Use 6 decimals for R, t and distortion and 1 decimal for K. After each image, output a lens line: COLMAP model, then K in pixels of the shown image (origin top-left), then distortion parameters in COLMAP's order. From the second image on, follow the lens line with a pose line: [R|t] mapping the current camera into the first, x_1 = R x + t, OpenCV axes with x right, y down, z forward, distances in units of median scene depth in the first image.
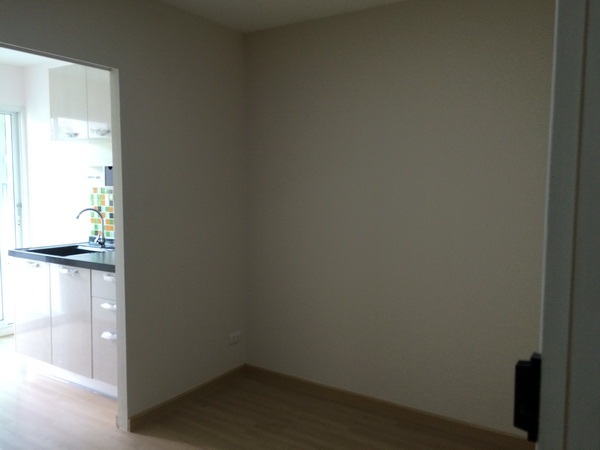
lens RADIAL K [[510.6, 0, 300.0], [0, 510.6, 225.0], [0, 0, 1]] dist [0.077241, -0.076211]
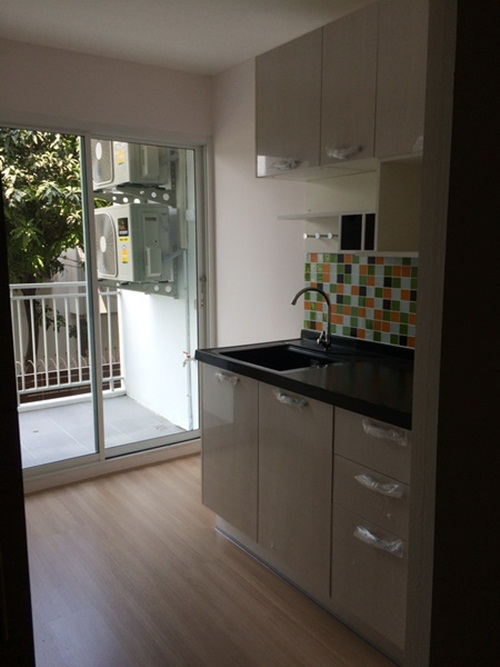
lens RADIAL K [[567.6, 0, 250.0], [0, 567.6, 333.5], [0, 0, 1]] dist [0.077241, -0.076211]
pose [[0.928590, 0.043741, -0.368520, -0.211281], [-0.016671, 0.996944, 0.076323, -0.026531], [0.370732, -0.064729, 0.926482, 0.326102]]
